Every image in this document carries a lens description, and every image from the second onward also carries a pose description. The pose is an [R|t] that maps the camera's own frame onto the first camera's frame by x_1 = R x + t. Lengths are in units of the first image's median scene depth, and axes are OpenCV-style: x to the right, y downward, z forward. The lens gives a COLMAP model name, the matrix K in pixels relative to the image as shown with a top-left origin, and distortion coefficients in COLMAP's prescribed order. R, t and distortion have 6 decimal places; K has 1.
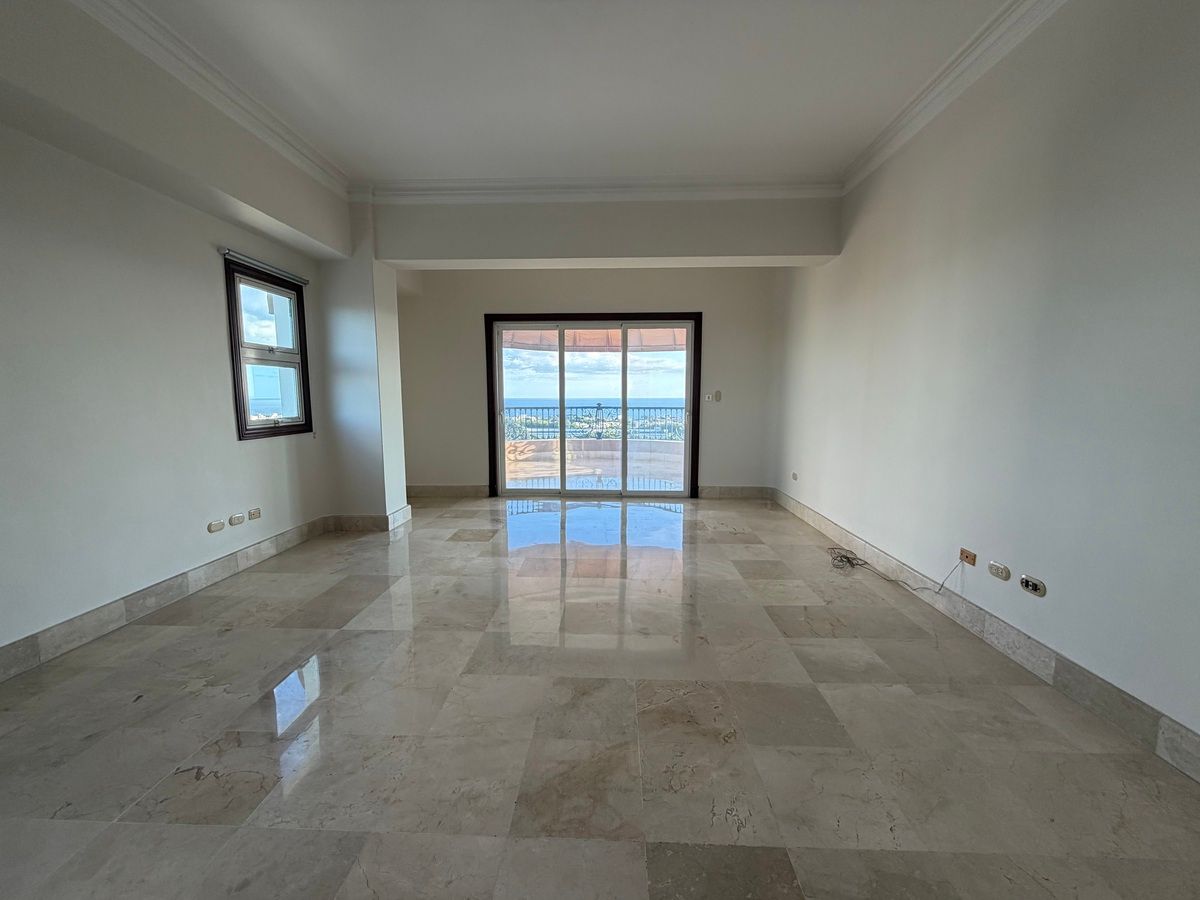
lens RADIAL K [[480.8, 0, 600.0], [0, 480.8, 450.0], [0, 0, 1]] dist [-0.000914, -0.000022]
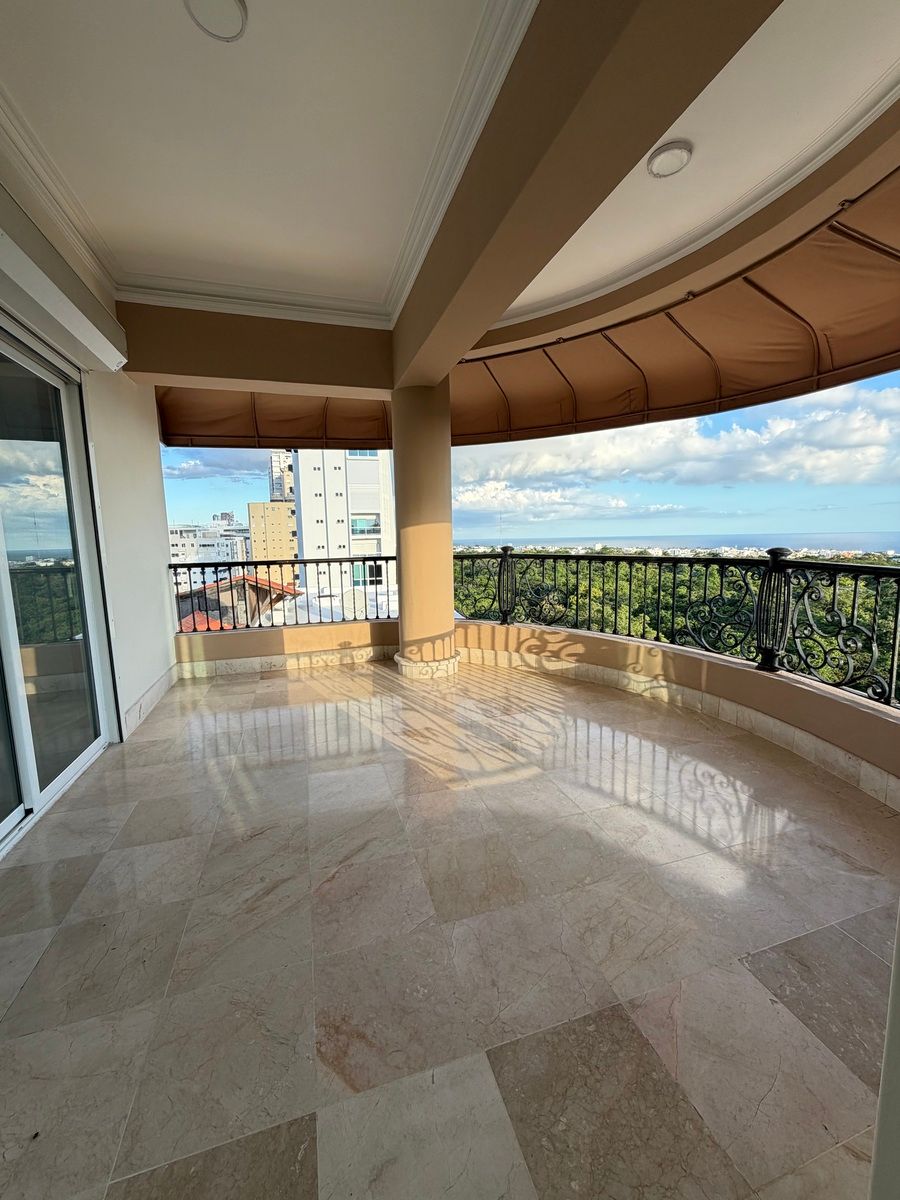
lens RADIAL K [[480.8, 0, 450.0], [0, 480.8, 600.0], [0, 0, 1]] dist [-0.000914, -0.000022]
pose [[0.329320, 0.118123, -0.936801, 0.769507], [-0.085708, 0.991788, 0.094926, -0.284691], [0.940320, 0.049030, 0.336740, 2.717983]]
